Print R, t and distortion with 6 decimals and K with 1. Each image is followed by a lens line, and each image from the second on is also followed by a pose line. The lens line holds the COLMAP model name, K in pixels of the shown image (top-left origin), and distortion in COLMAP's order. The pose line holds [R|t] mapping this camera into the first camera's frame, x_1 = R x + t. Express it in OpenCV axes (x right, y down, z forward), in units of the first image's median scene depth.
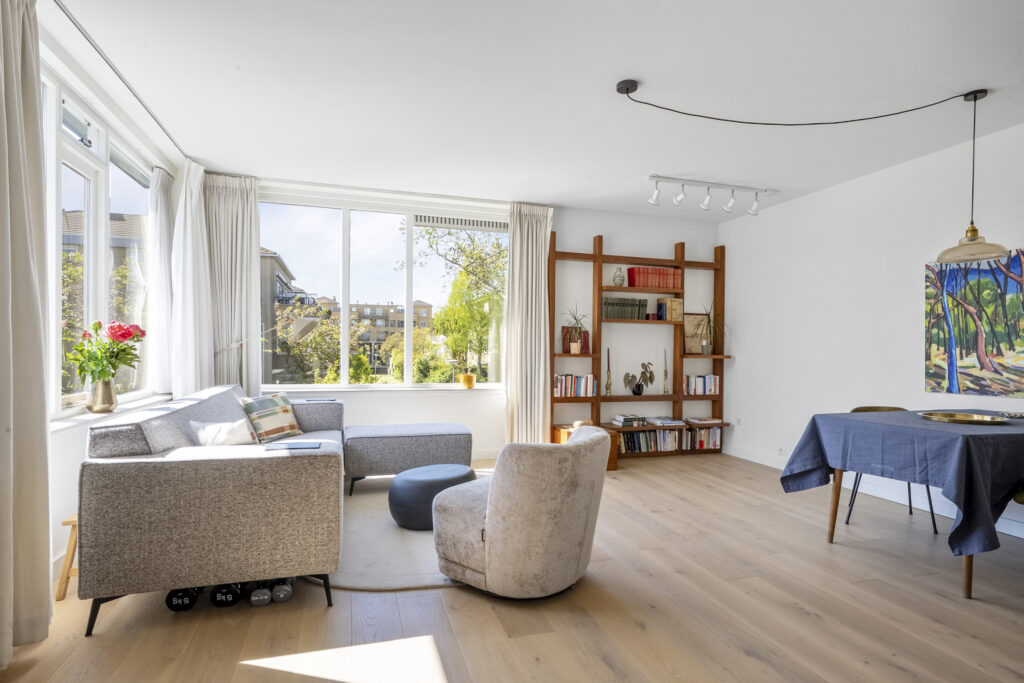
lens RADIAL K [[522.8, 0, 512.6], [0, 522.8, 362.1], [0, 0, 1]] dist [-0.017729, 0.000001]
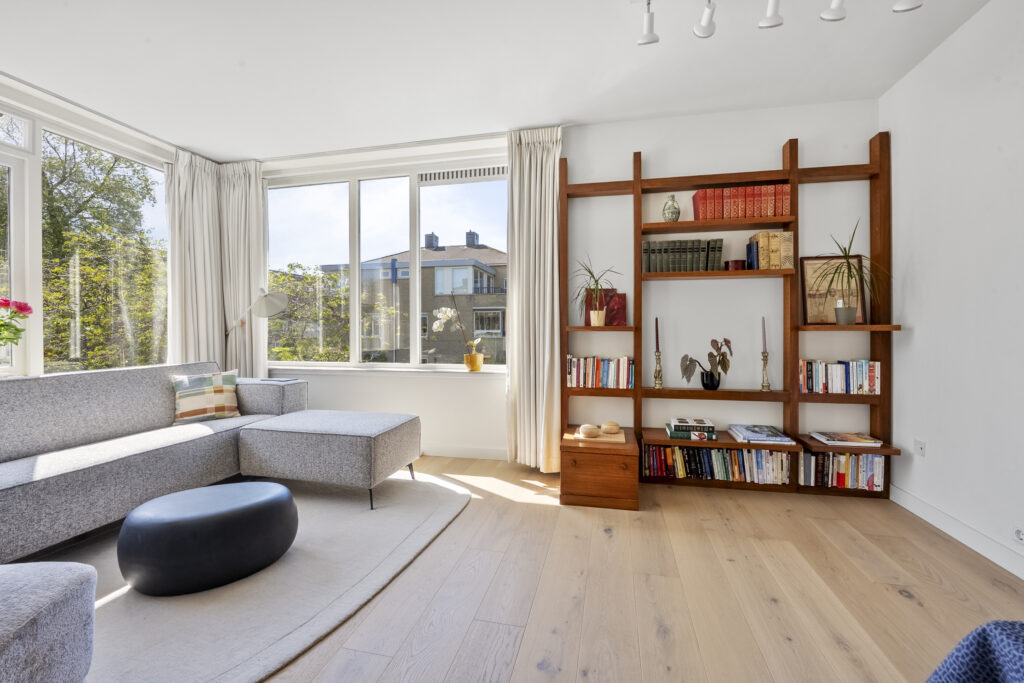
lens RADIAL K [[425.3, 0, 507.7], [0, 425.3, 335.8], [0, 0, 1]] dist [-0.017834, 0.001138]
pose [[0.869534, -0.008377, -0.493802, 0.281711], [0.002335, 0.999915, -0.012851, 0.003480], [0.493867, 0.010022, 0.869479, 0.424953]]
